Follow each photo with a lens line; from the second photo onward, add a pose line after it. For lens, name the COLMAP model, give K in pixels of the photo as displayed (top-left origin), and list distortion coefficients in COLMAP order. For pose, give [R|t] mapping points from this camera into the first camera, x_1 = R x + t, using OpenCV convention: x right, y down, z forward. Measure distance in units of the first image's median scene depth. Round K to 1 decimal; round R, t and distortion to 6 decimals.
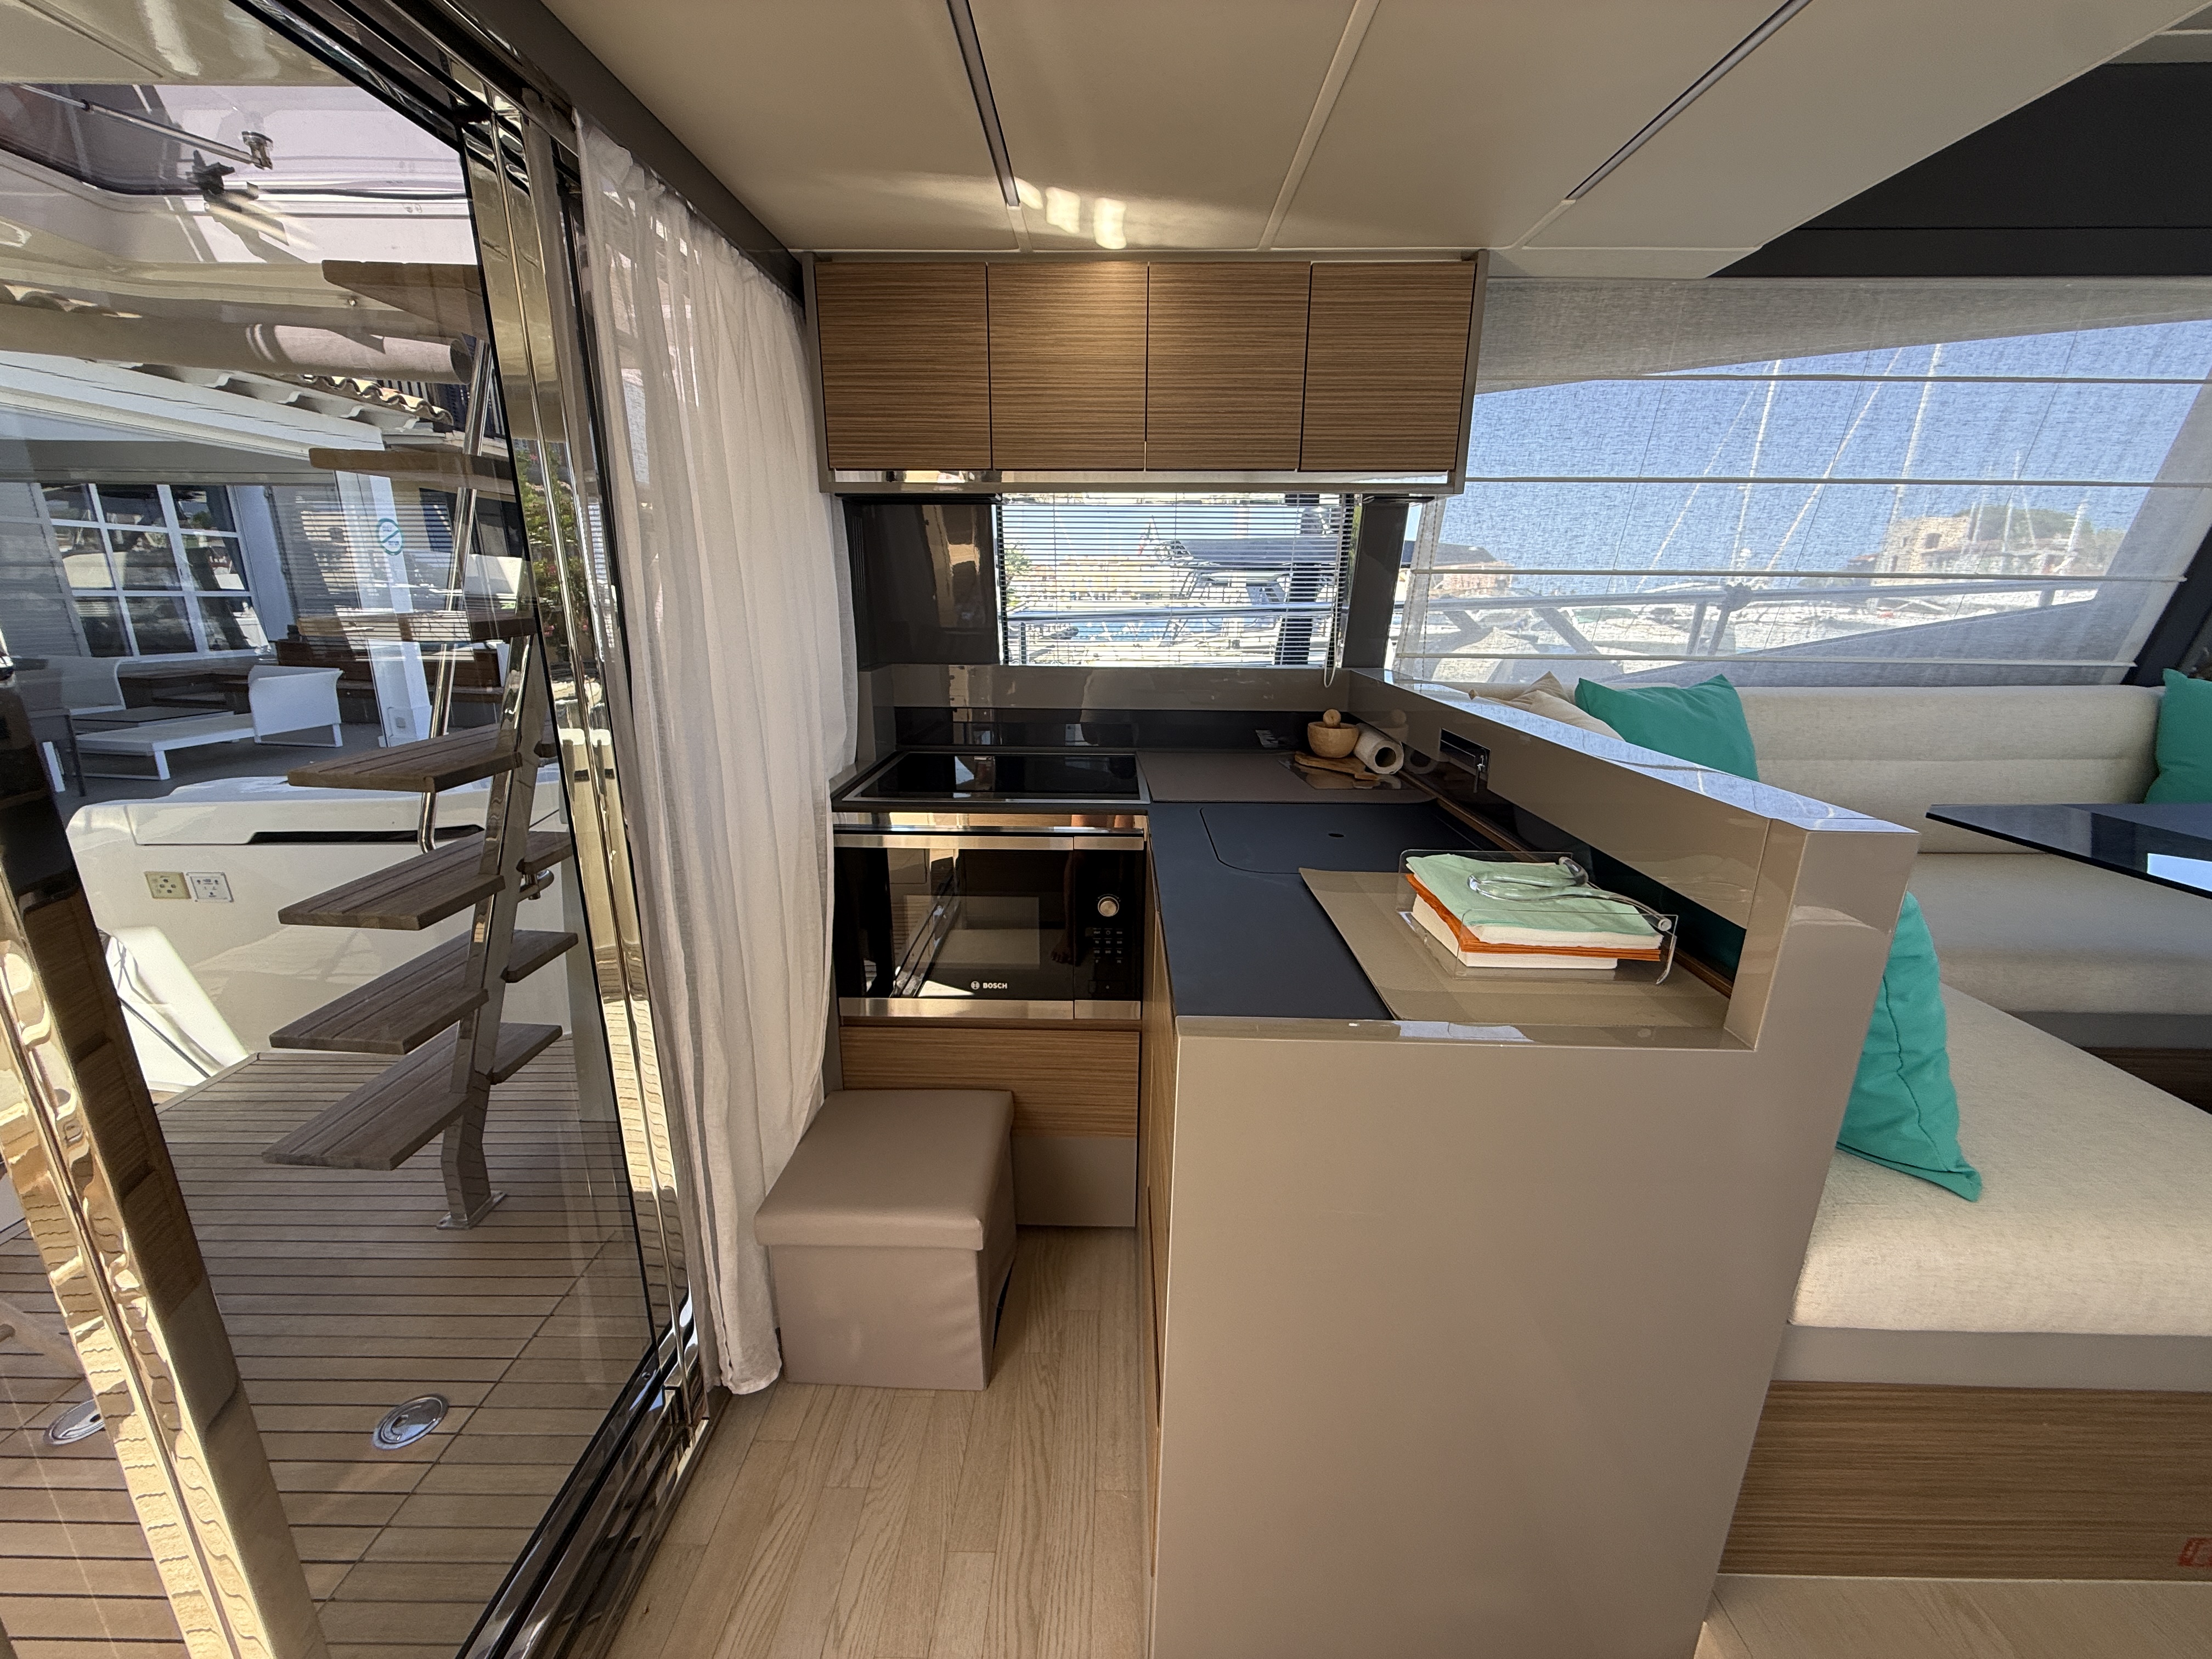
lens RADIAL K [[882.6, 0, 1102.7], [0, 882.6, 832.5], [0, 0, 1]] dist [-0.001327, 0.000041]
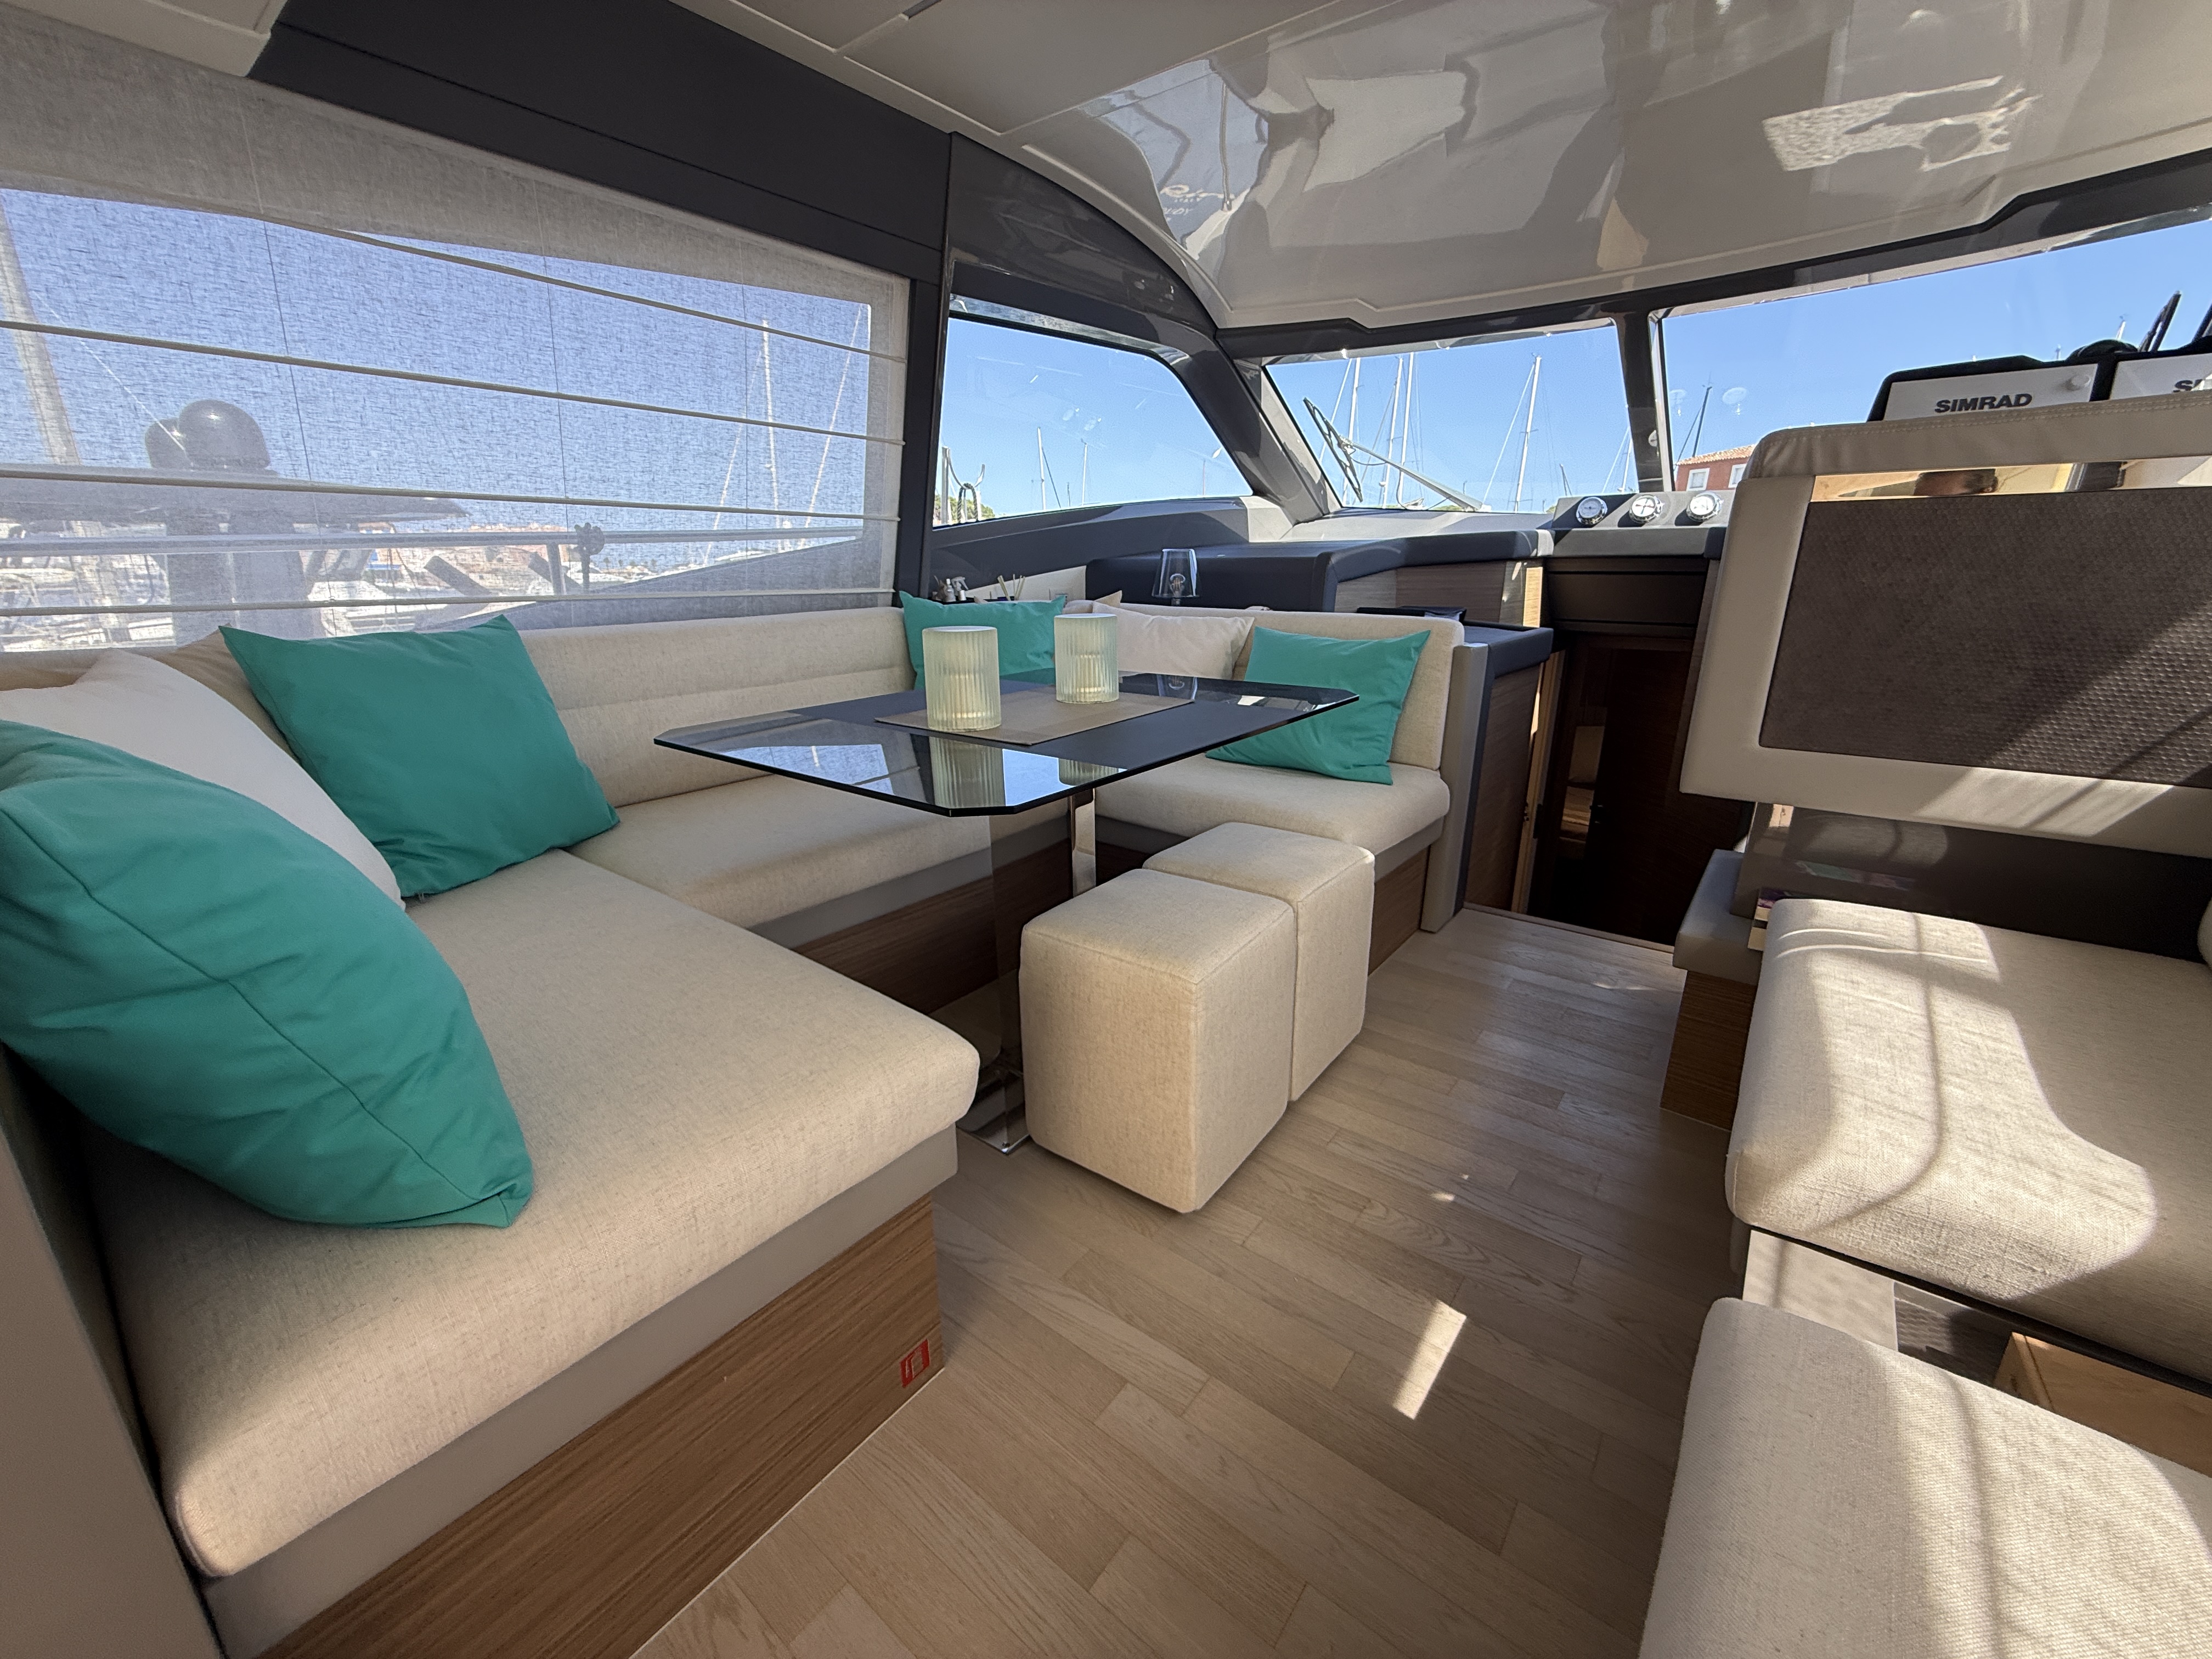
lens RADIAL K [[886.4, 0, 1097.8], [0, 886.4, 833.3], [0, 0, 1]] dist [-0.004035, 0.002472]
pose [[0.606196, -0.239710, 0.758331, 0.394298], [0.221553, 0.966651, 0.128455, 0.047993], [-0.763833, 0.090142, 0.639088, 0.033470]]
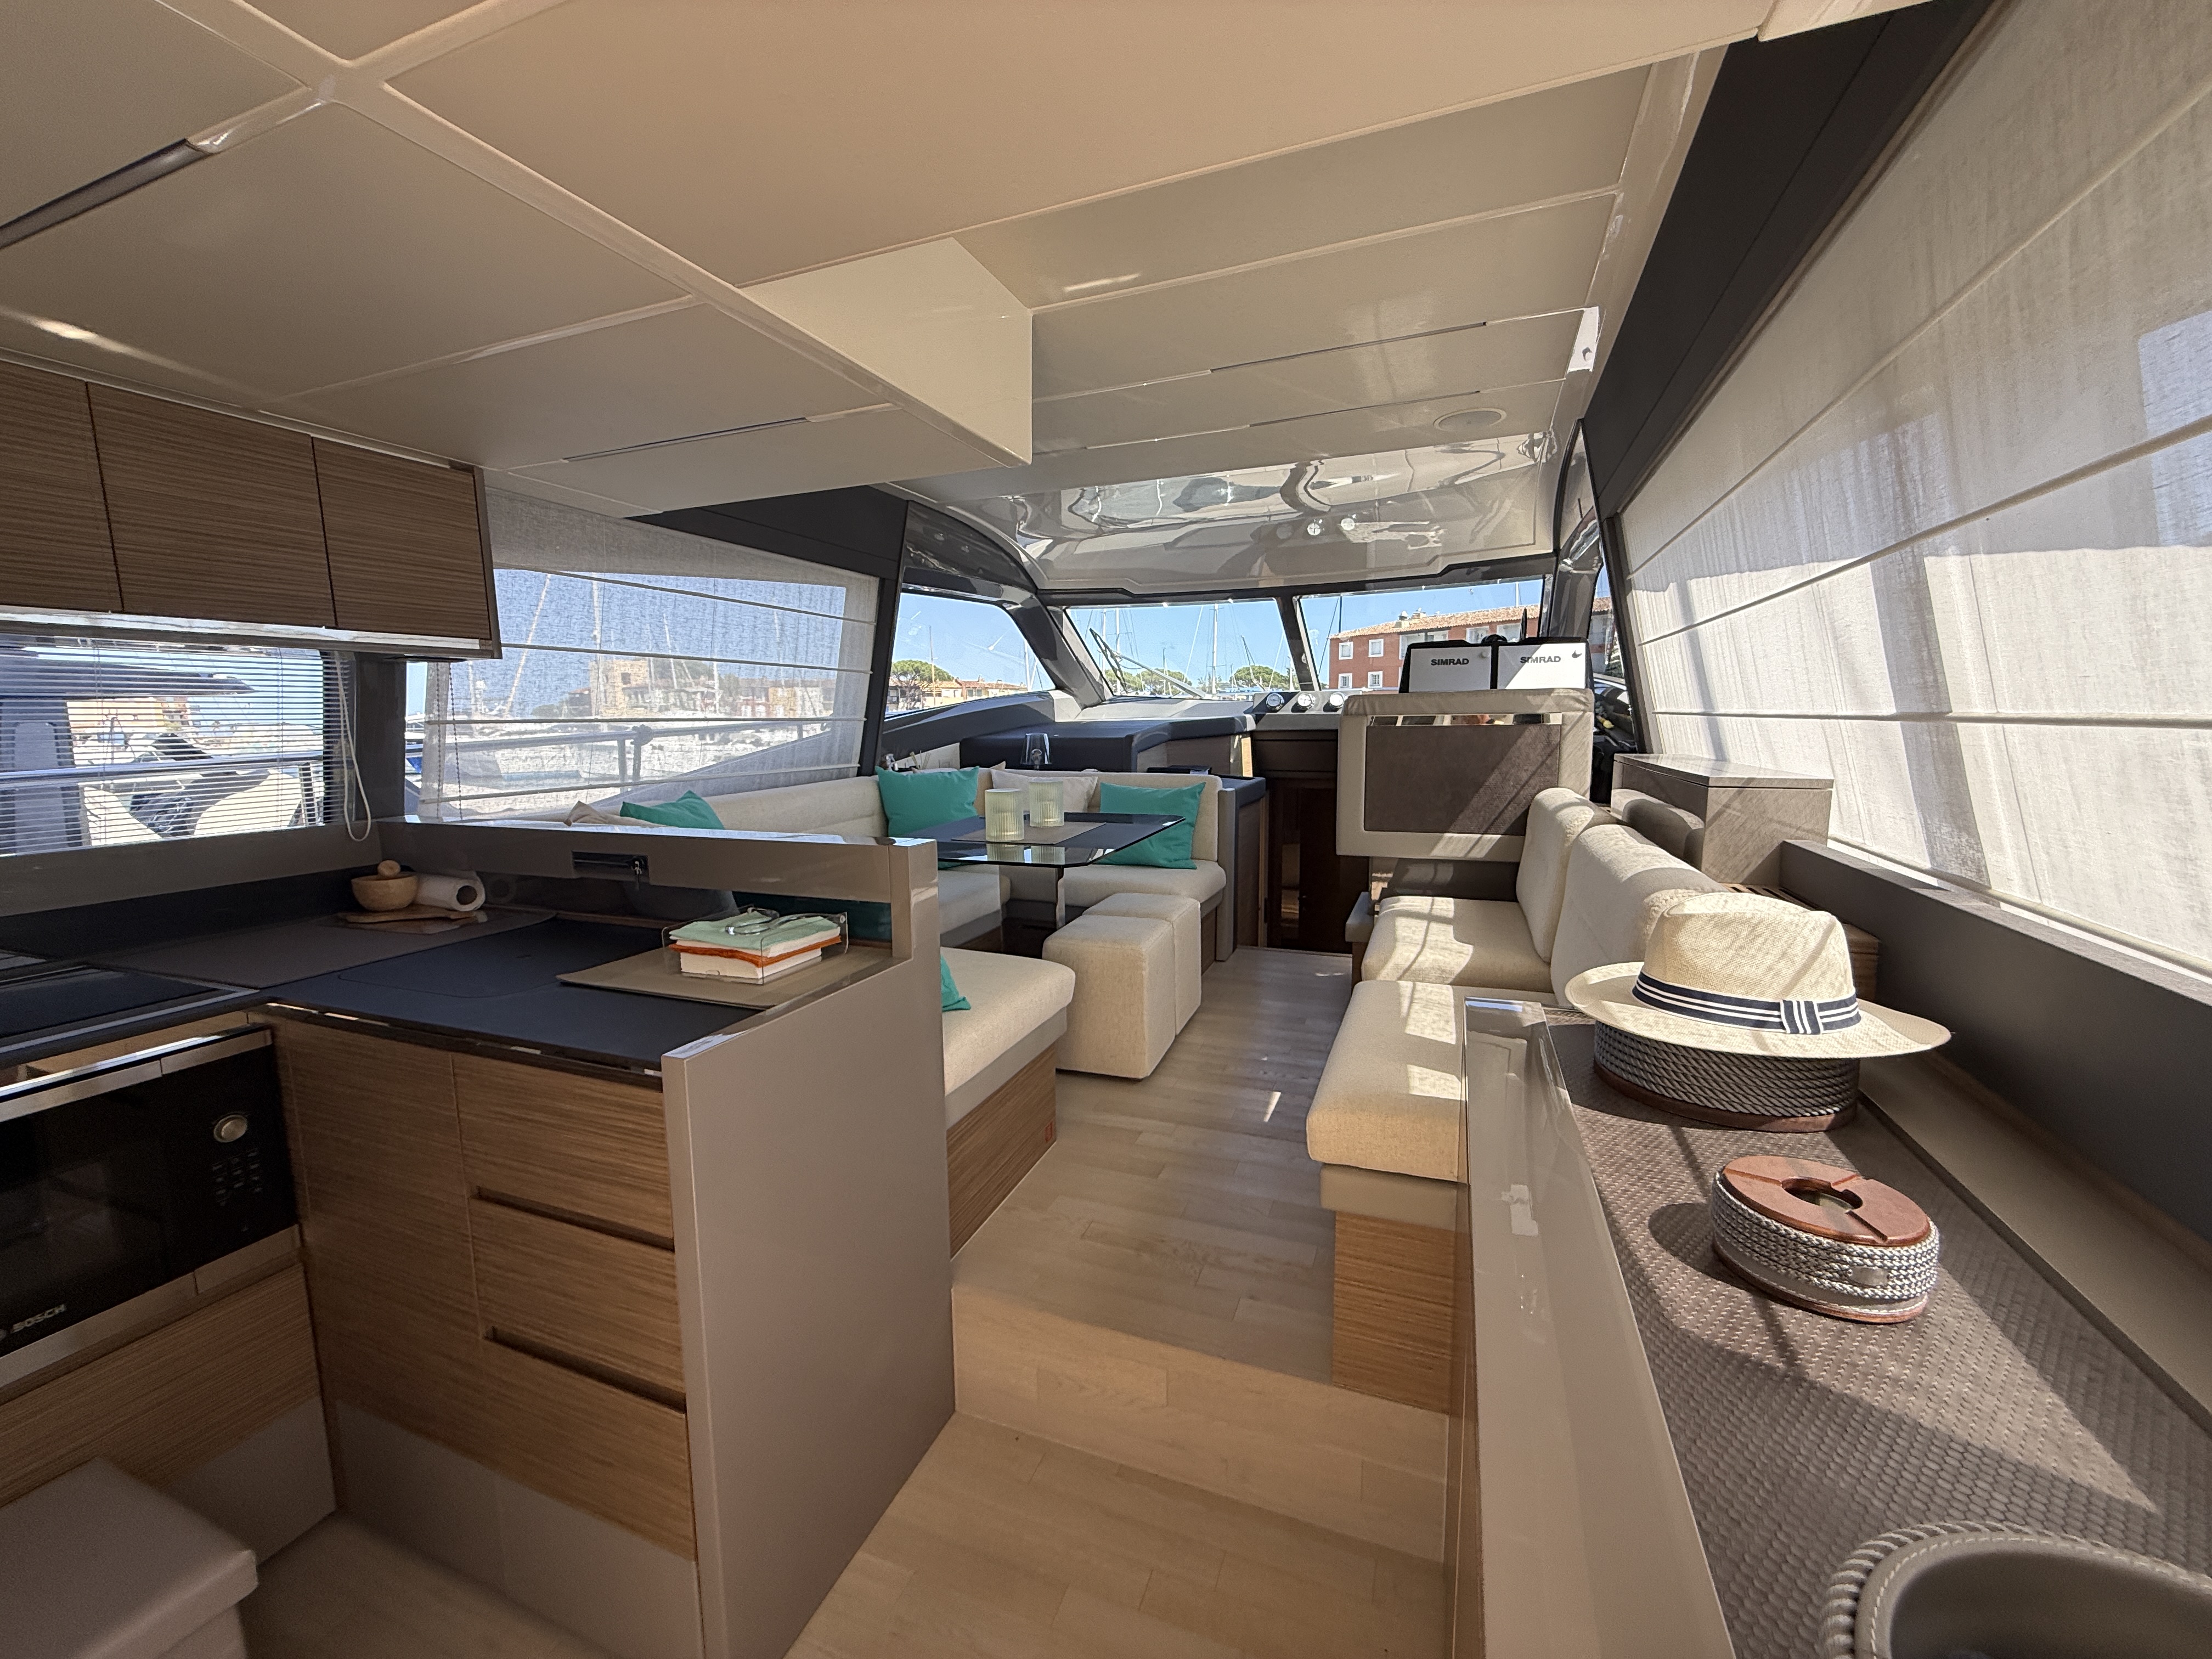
lens RADIAL K [[882.6, 0, 1102.7], [0, 882.6, 832.5], [0, 0, 1]] dist [-0.001327, 0.000041]
pose [[0.340903, -0.132435, 0.930724, -0.424675], [0.265841, 0.963200, 0.039685, 0.002501], [-0.901728, 0.233896, 0.363564, -0.085403]]
